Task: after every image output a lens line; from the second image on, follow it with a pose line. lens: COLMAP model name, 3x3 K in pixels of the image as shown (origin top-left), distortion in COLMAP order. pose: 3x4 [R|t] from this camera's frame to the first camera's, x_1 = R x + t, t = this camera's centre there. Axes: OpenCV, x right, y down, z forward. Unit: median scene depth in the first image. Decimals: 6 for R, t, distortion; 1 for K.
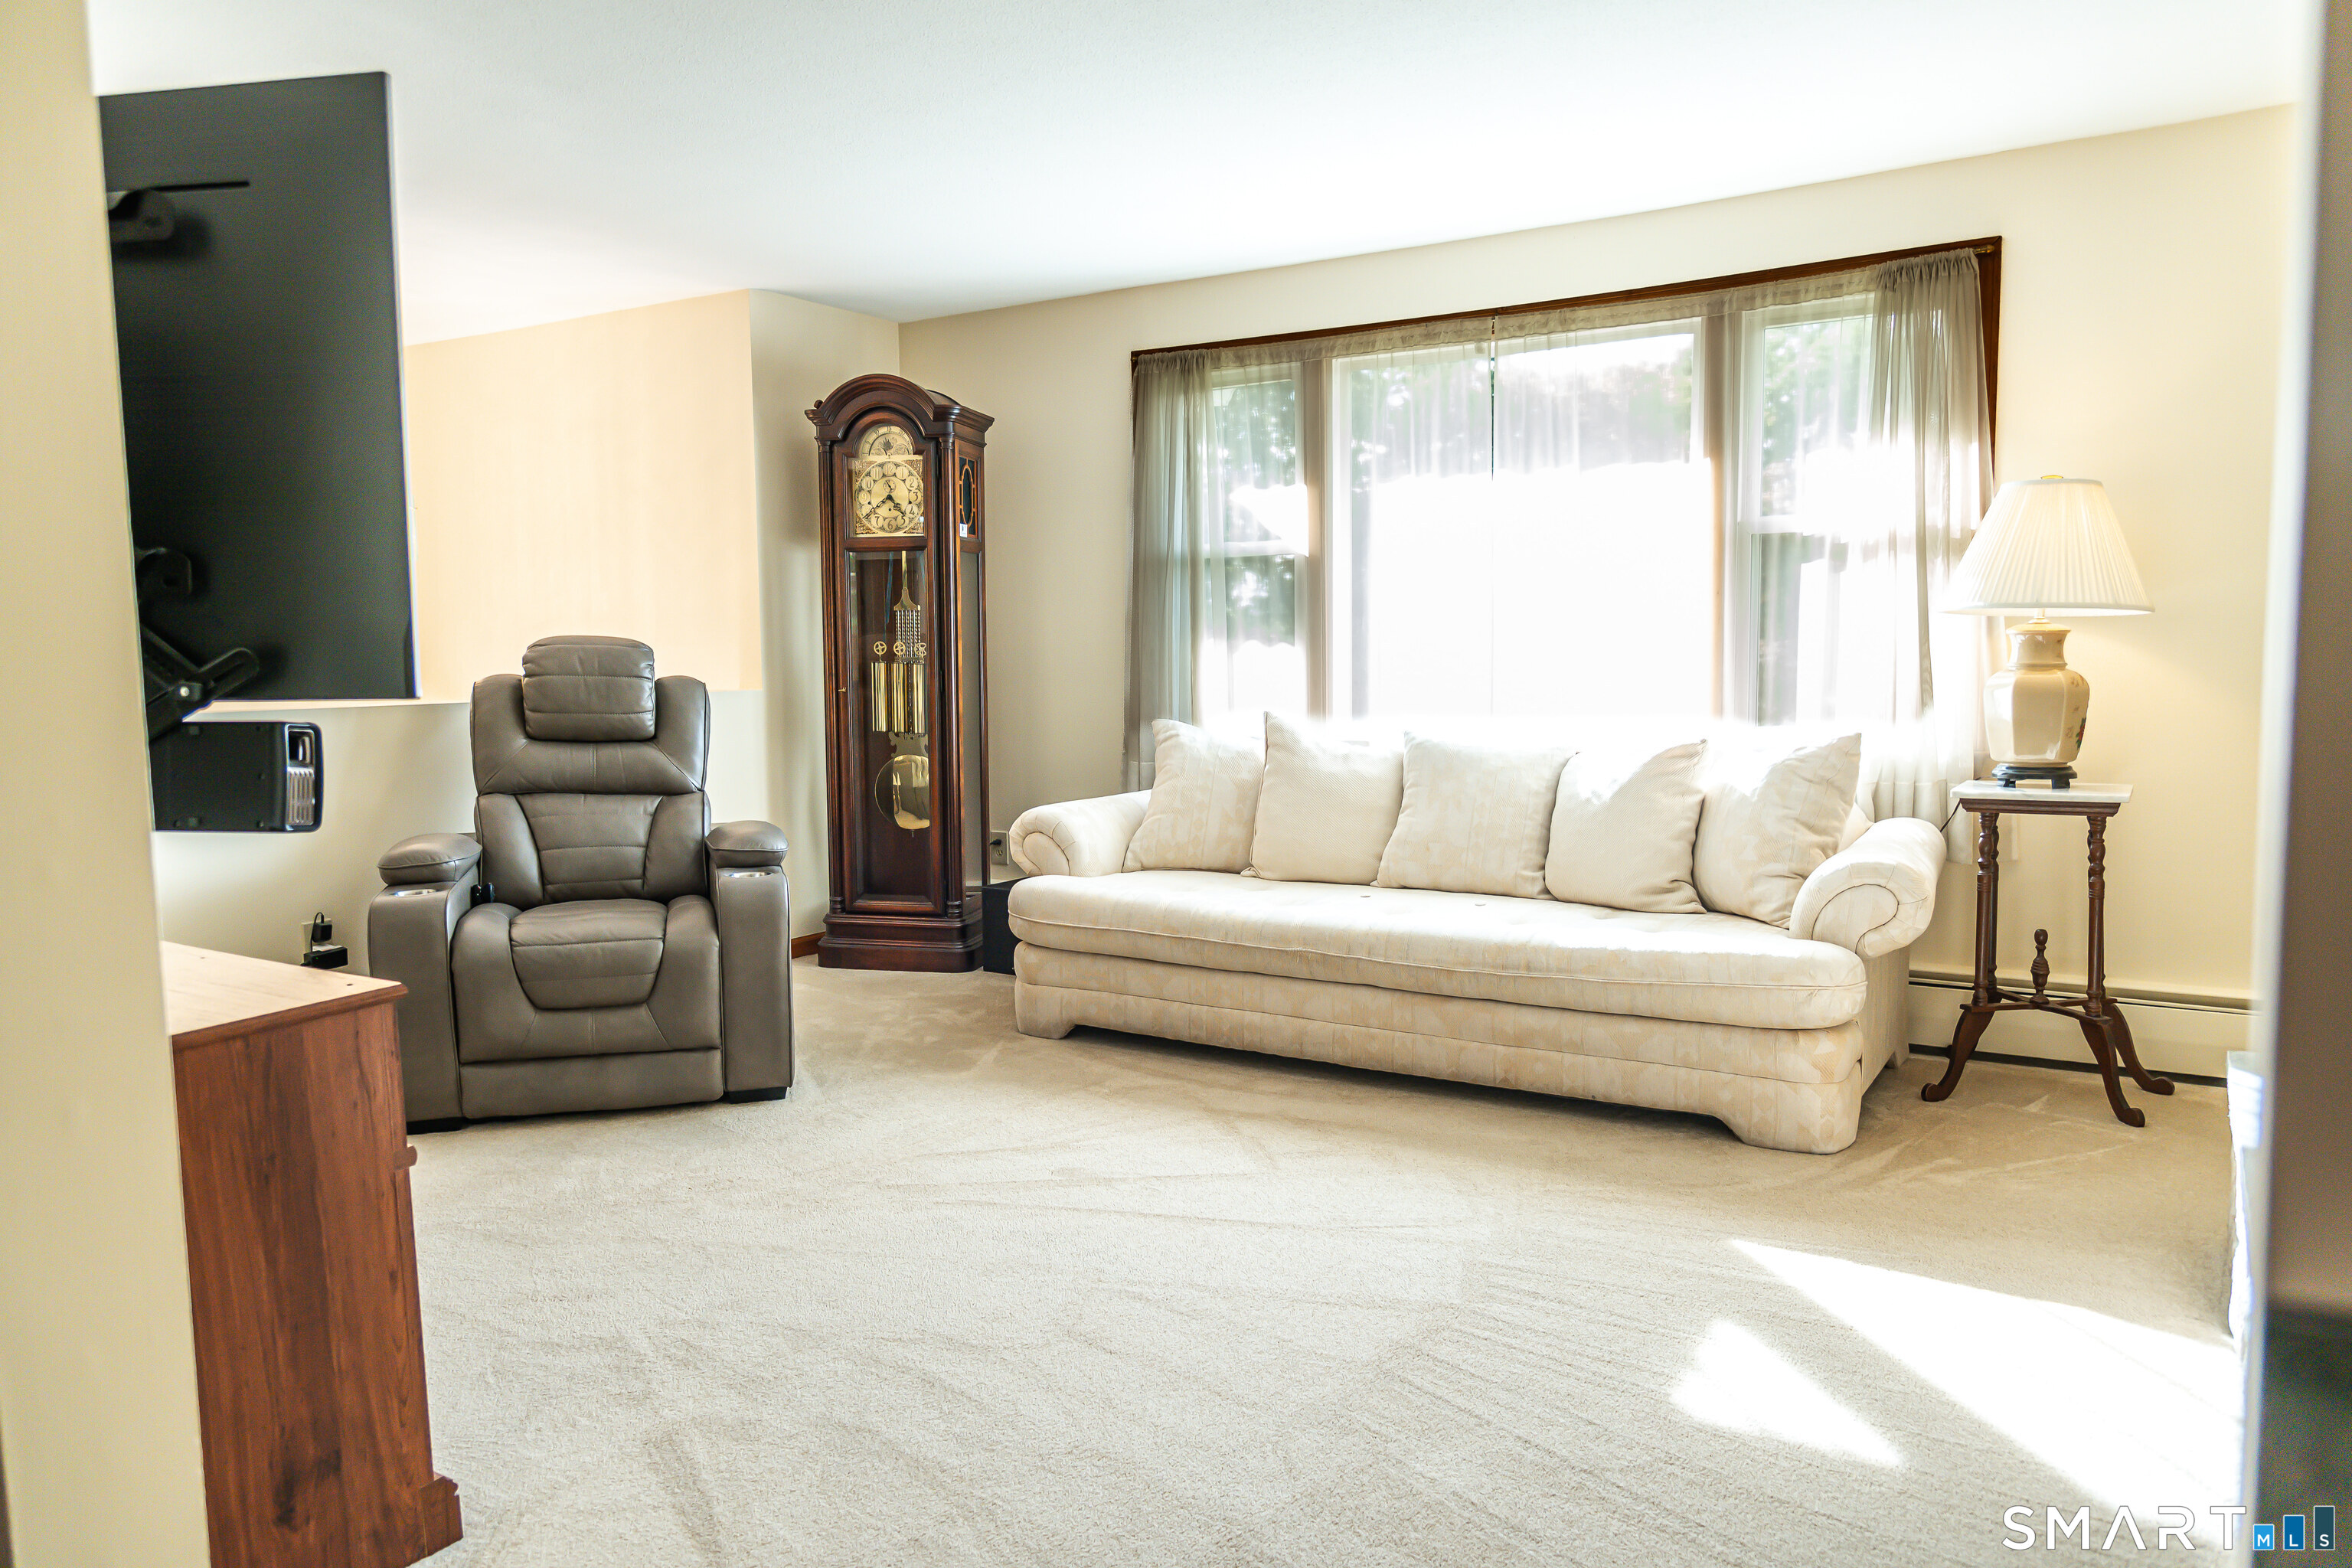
lens RADIAL K [[1592.3, 0, 1176.0], [0, 1592.3, 784.0], [0, 0, 1]] dist [0.005430, -0.000482]
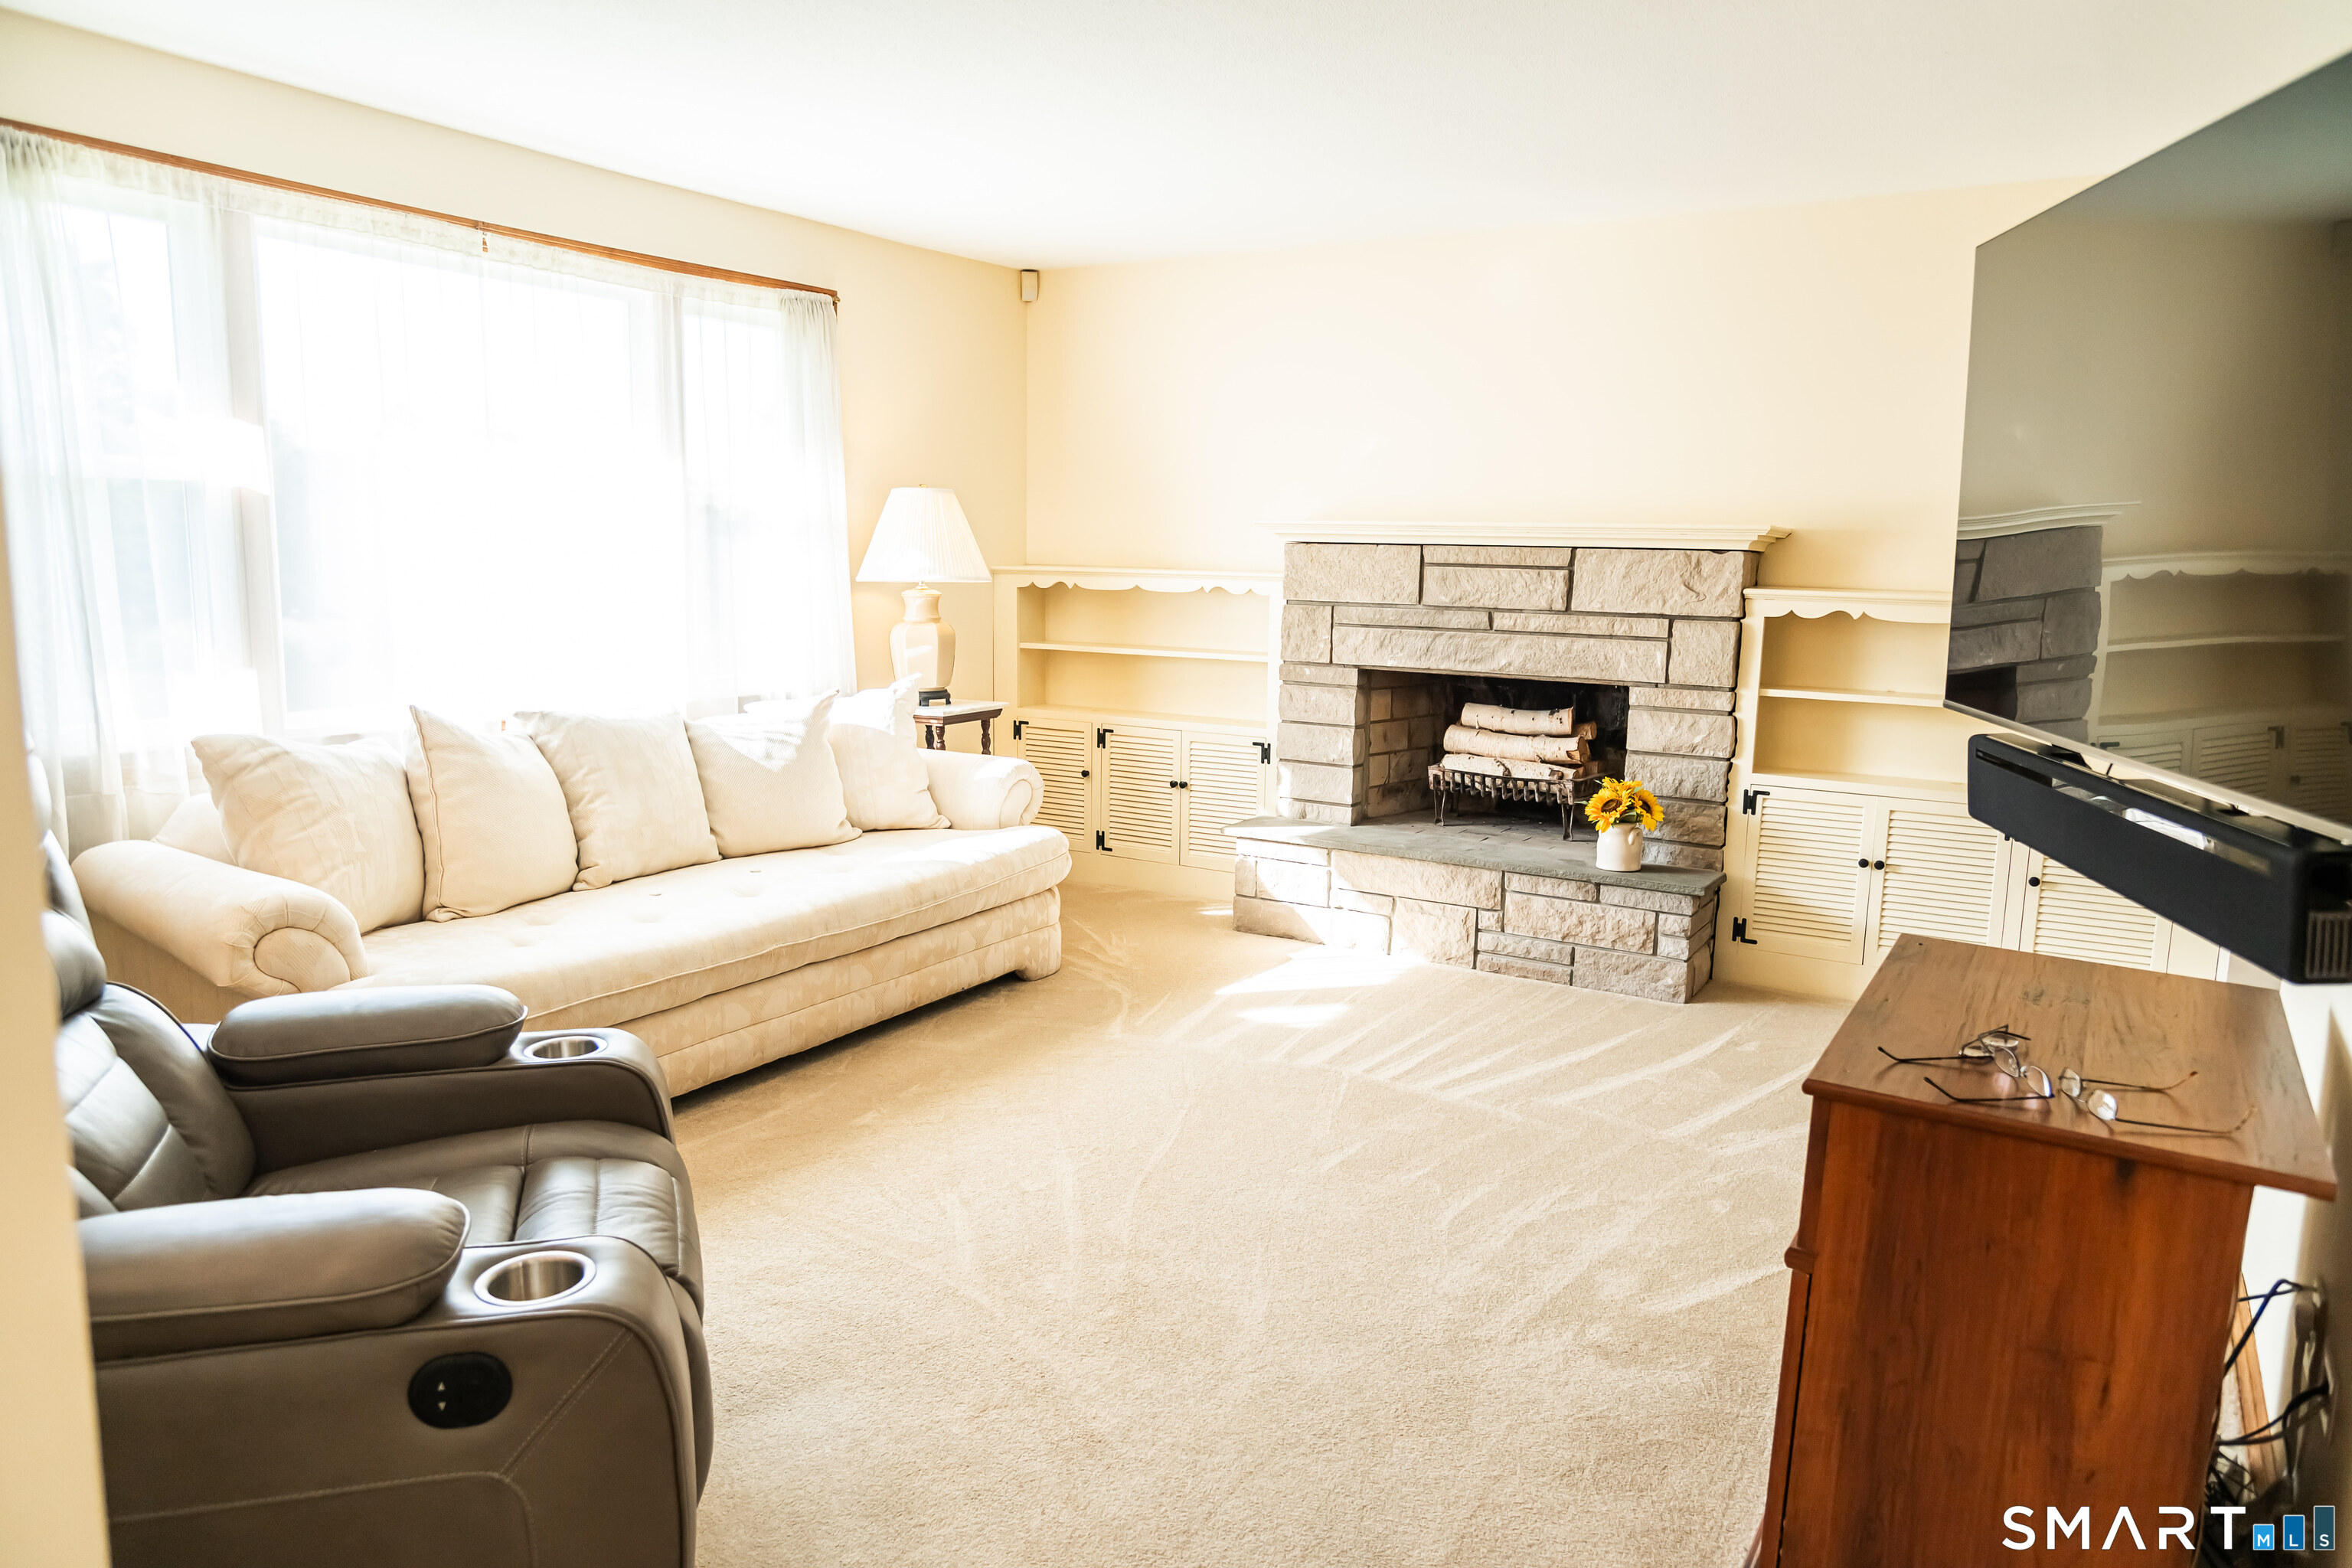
lens RADIAL K [[1539.0, 0, 1176.0], [0, 1539.0, 784.0], [0, 0, 1]] dist [0.001768, 0.000045]
pose [[-0.012982, -0.137415, 0.990428, -0.751740], [0.072422, 0.987781, 0.137997, -0.092044], [-0.997290, 0.073520, -0.002872, 0.708591]]
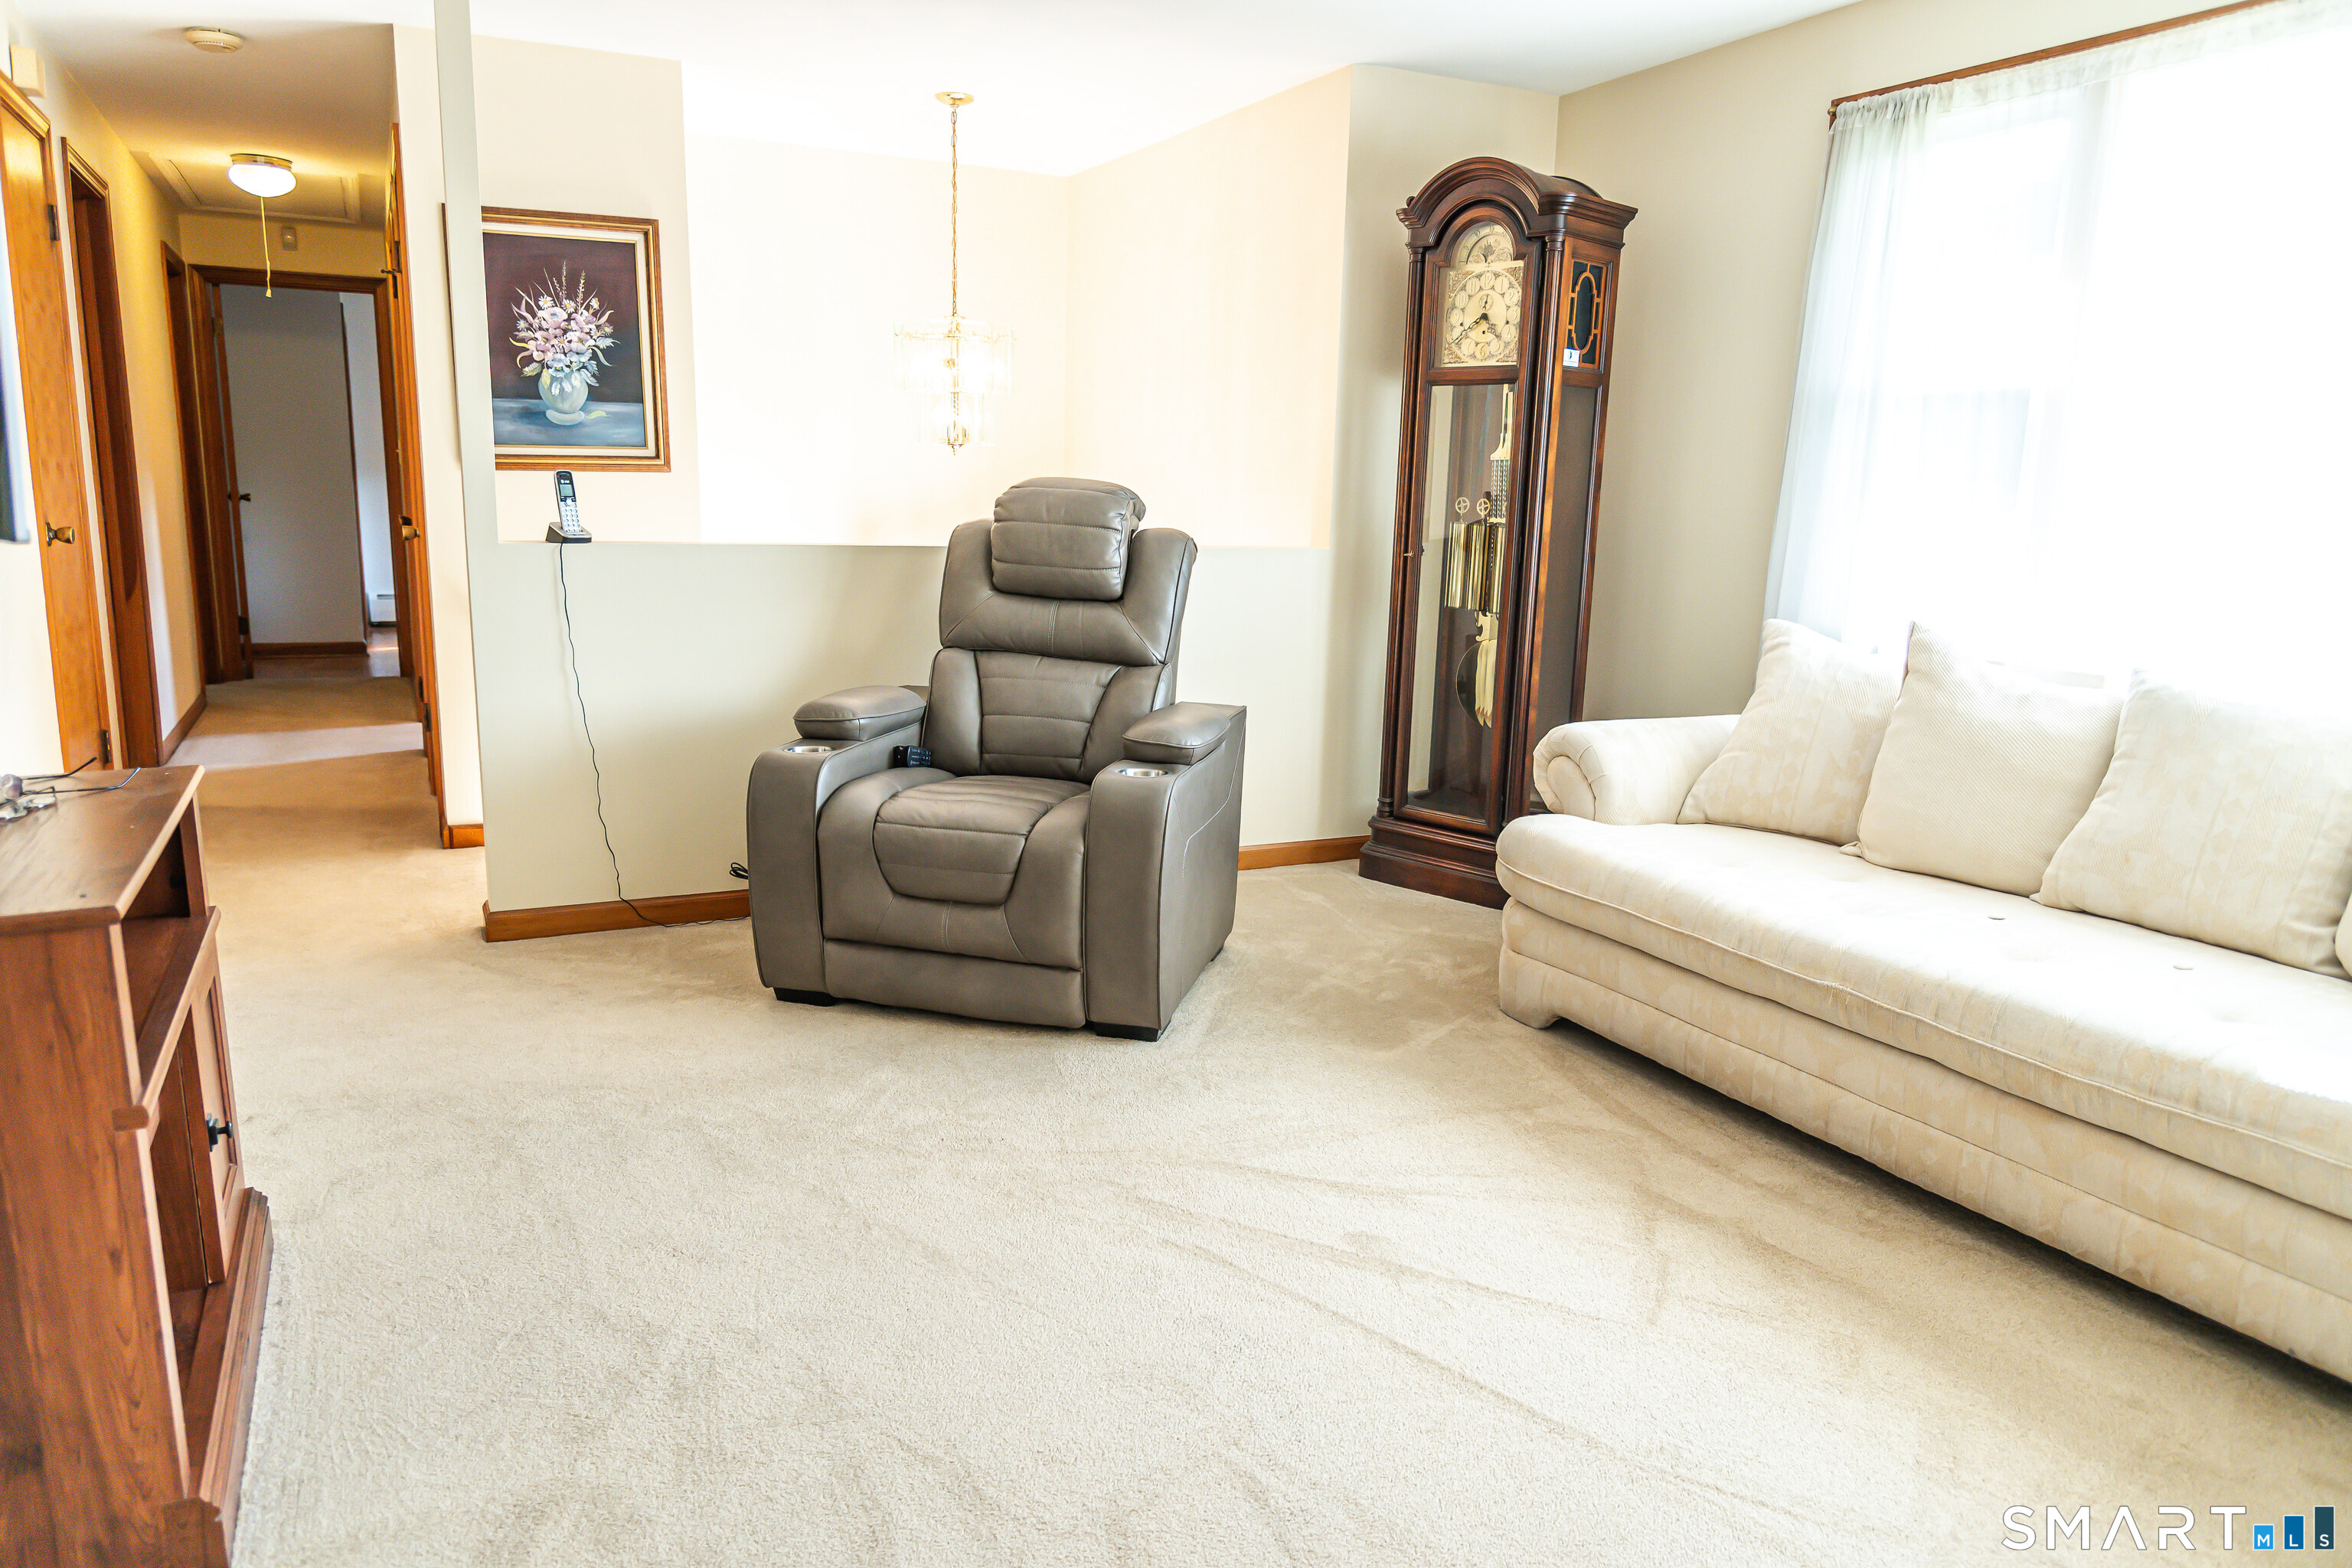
lens RADIAL K [[1592.3, 0, 1176.0], [0, 1592.3, 784.0], [0, 0, 1]] dist [0.005430, -0.000482]
pose [[0.849367, 0.128136, -0.512012, 0.162098], [-0.081325, 0.990271, 0.112917, -0.030189], [0.521499, -0.054268, 0.851524, 0.274152]]
